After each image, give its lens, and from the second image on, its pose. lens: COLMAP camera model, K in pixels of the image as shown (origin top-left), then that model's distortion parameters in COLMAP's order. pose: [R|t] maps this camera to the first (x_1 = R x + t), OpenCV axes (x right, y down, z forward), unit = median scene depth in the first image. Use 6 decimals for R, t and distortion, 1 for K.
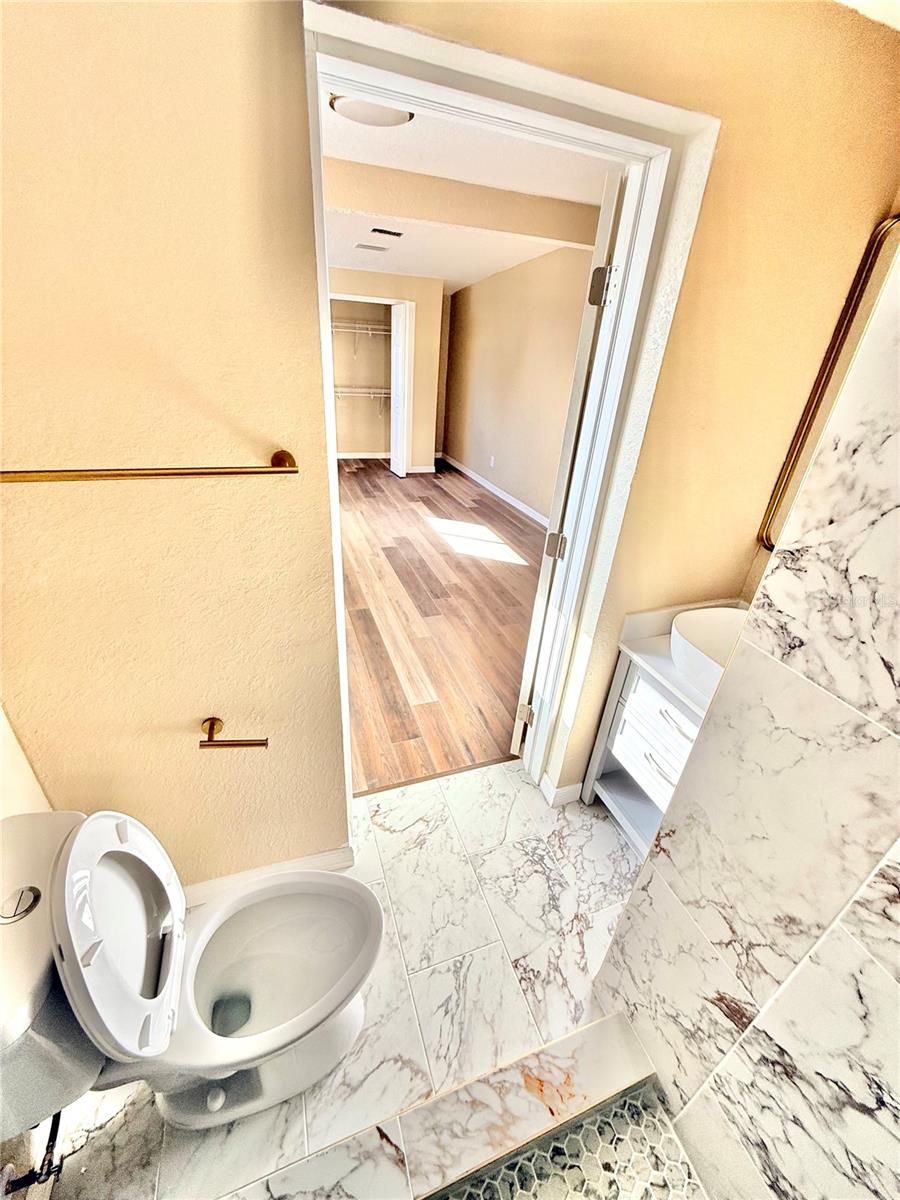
lens RADIAL K [[478.4, 0, 450.7], [0, 478.4, 598.4], [0, 0, 1]] dist [-0.001915, -0.000218]
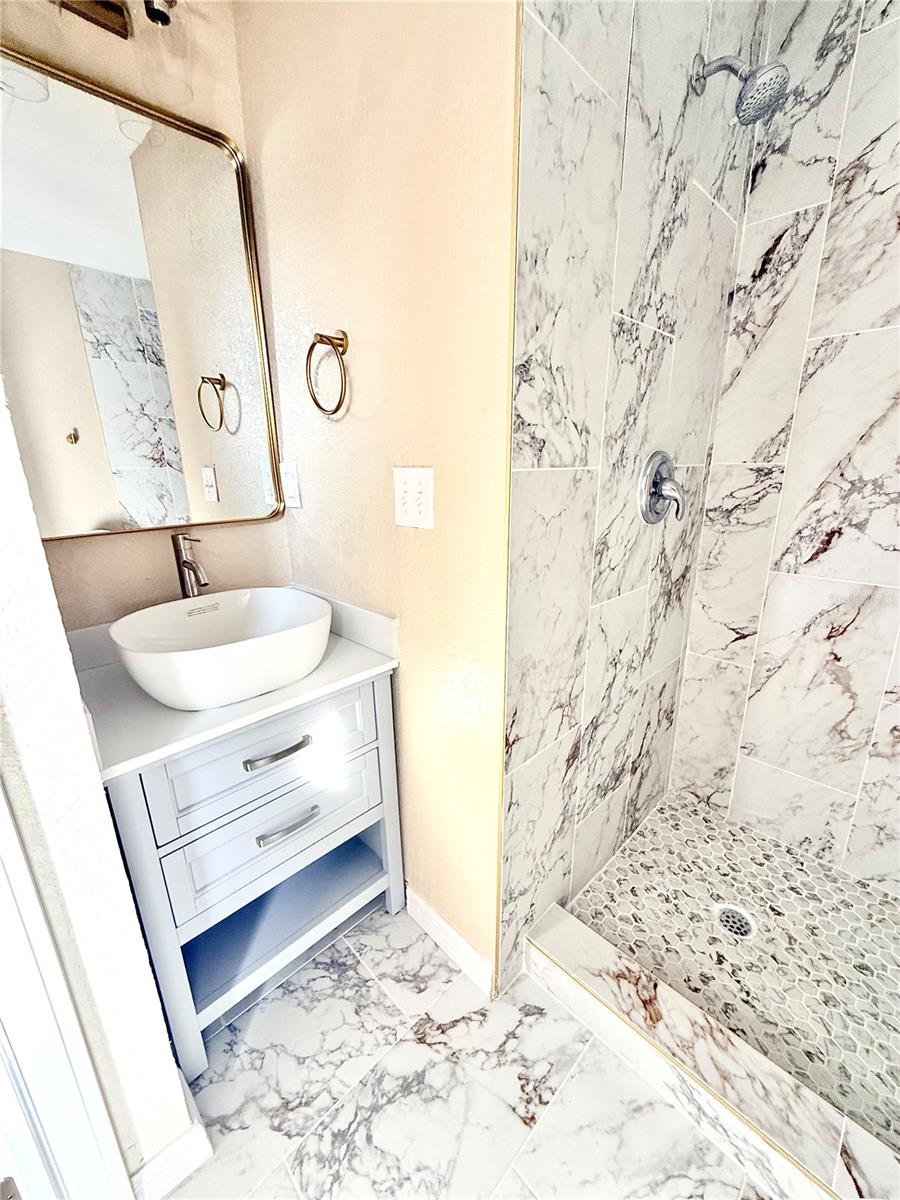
lens RADIAL K [[478.4, 0, 450.3], [0, 478.4, 597.5], [0, 0, 1]] dist [-0.001915, -0.000218]
pose [[-0.415810, -0.304409, 0.856993, -0.127431], [0.420535, 0.771167, 0.477966, -0.111844], [-0.806382, 0.559138, -0.192644, 0.655740]]
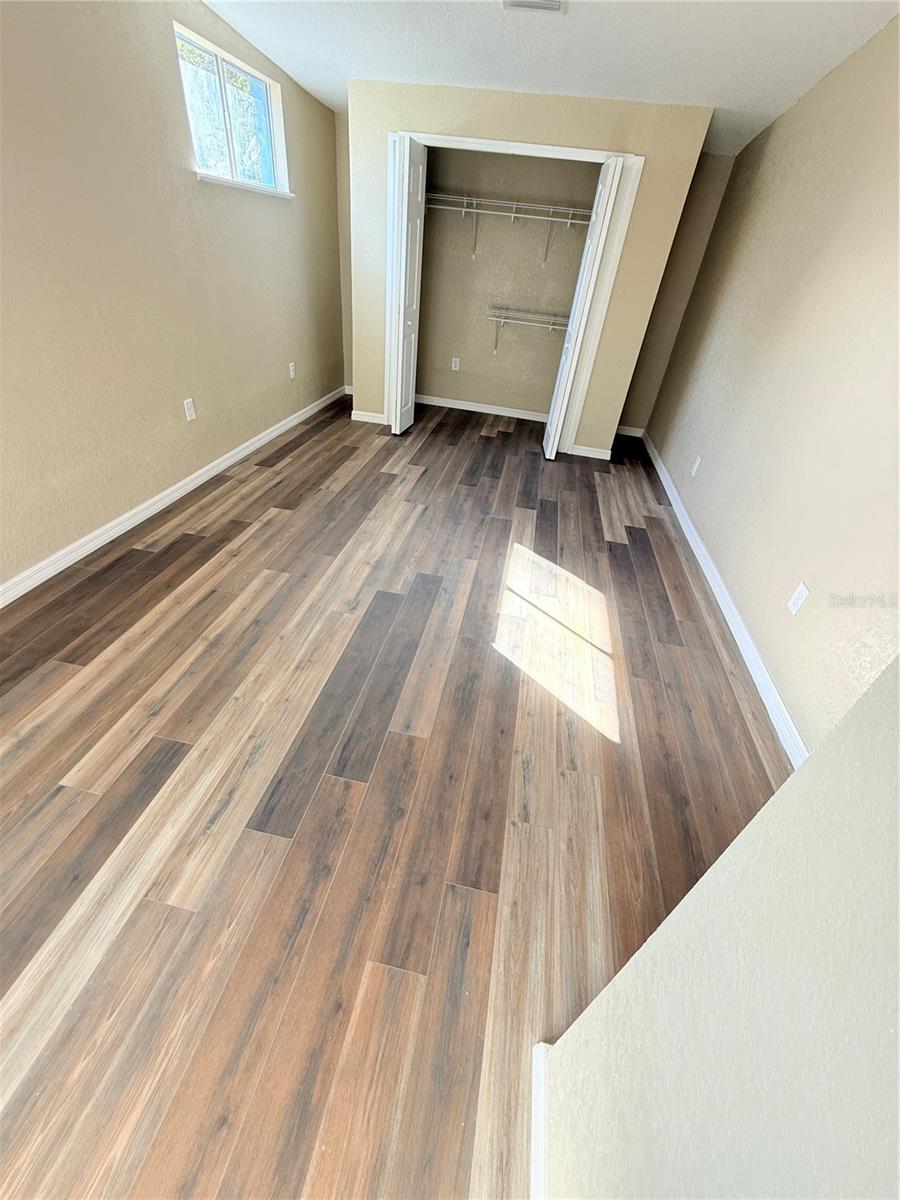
lens RADIAL K [[478.4, 0, 451.8], [0, 478.4, 601.4], [0, 0, 1]] dist [-0.001915, -0.000218]
pose [[0.862617, 0.317859, -0.393519, 0.387794], [-0.274288, 0.947542, 0.164106, -0.519554], [0.425038, -0.033623, 0.904551, 1.275863]]
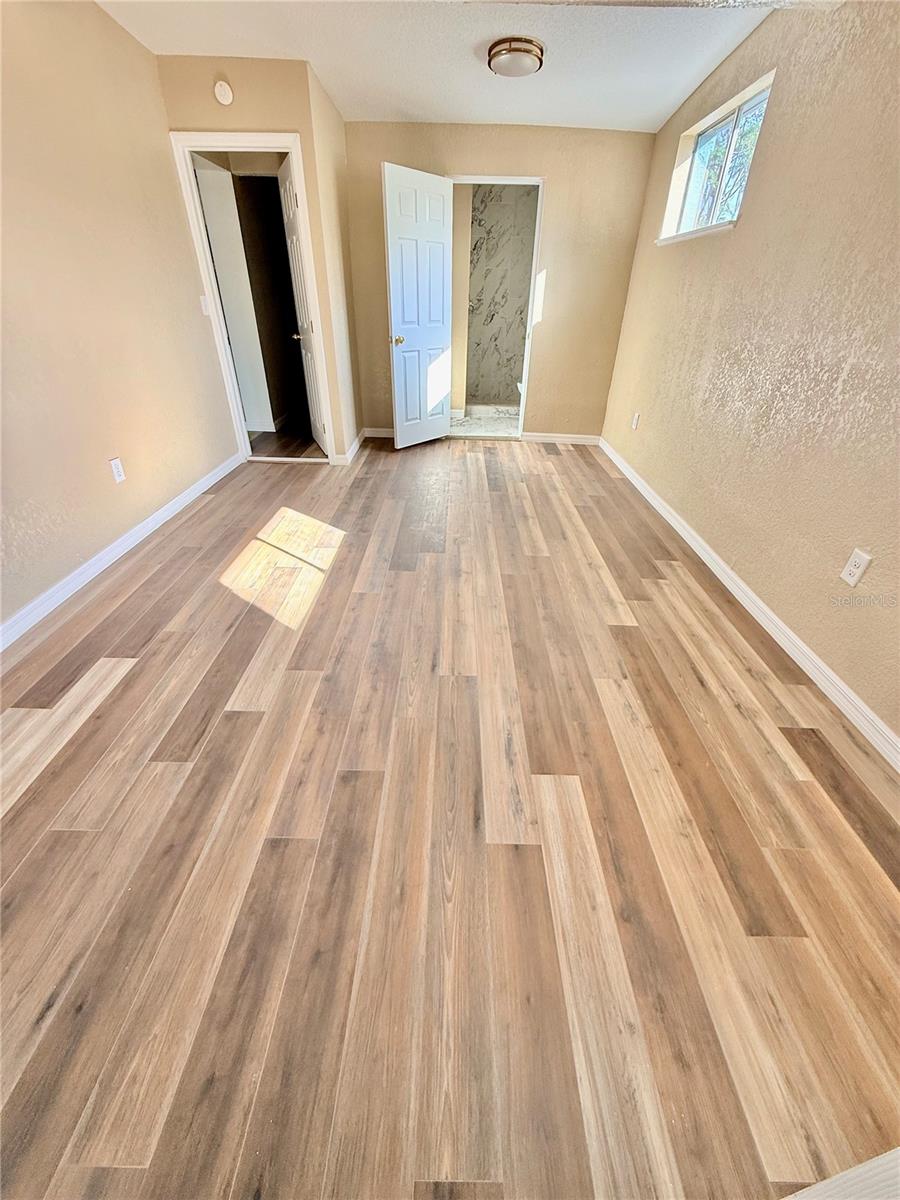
lens RADIAL K [[478.4, 0, 454.4], [0, 478.4, 605.8], [0, 0, 1]] dist [-0.001915, -0.000218]
pose [[-0.934808, -0.253825, 0.248407, -0.832860], [0.097937, 0.488082, 0.867286, -1.559005], [-0.341382, 0.835074, -0.431404, 3.275526]]
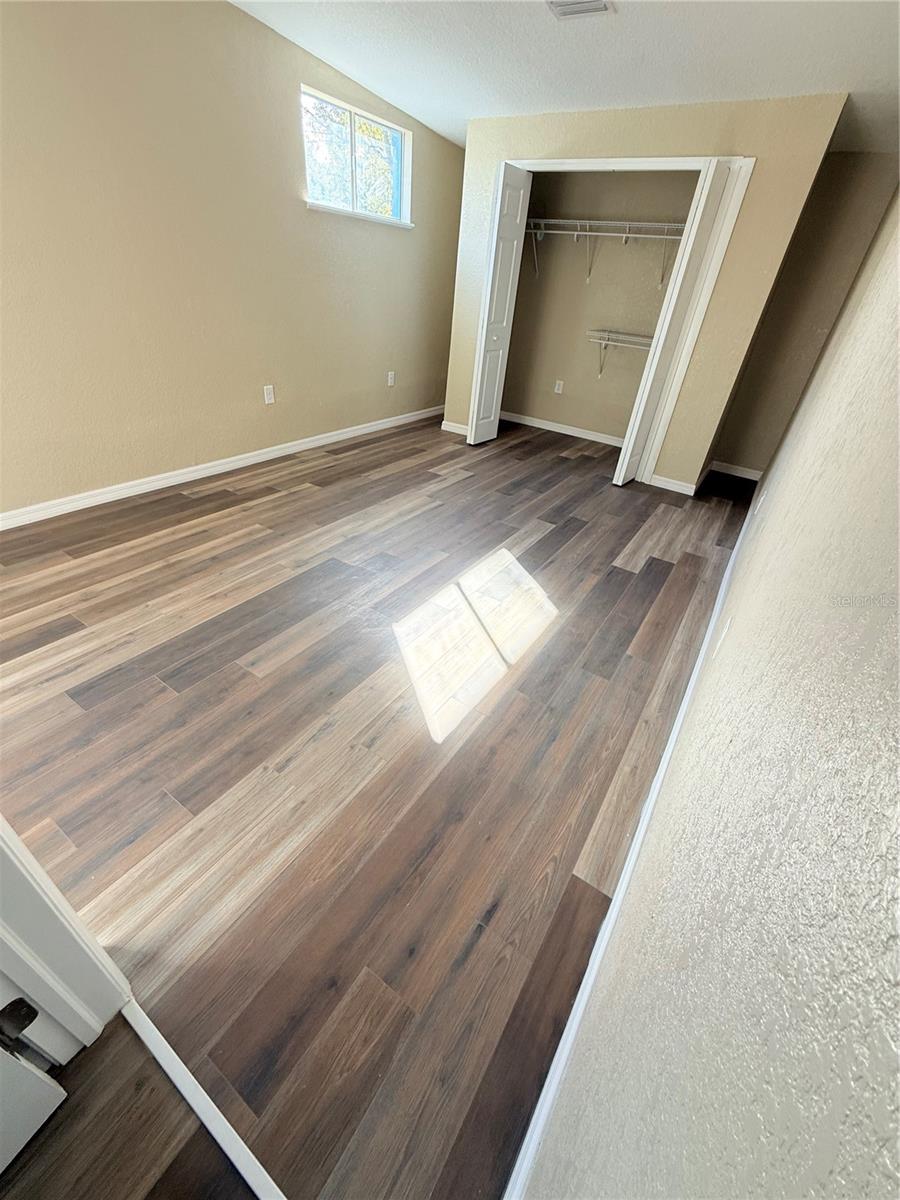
lens RADIAL K [[478.4, 0, 449.5], [0, 478.4, 600.9], [0, 0, 1]] dist [-0.001915, -0.000218]
pose [[0.602252, 0.439463, -0.666457, 0.893448], [-0.417379, 0.884984, 0.206391, -0.596853], [0.680506, 0.153866, 0.716406, 1.660662]]
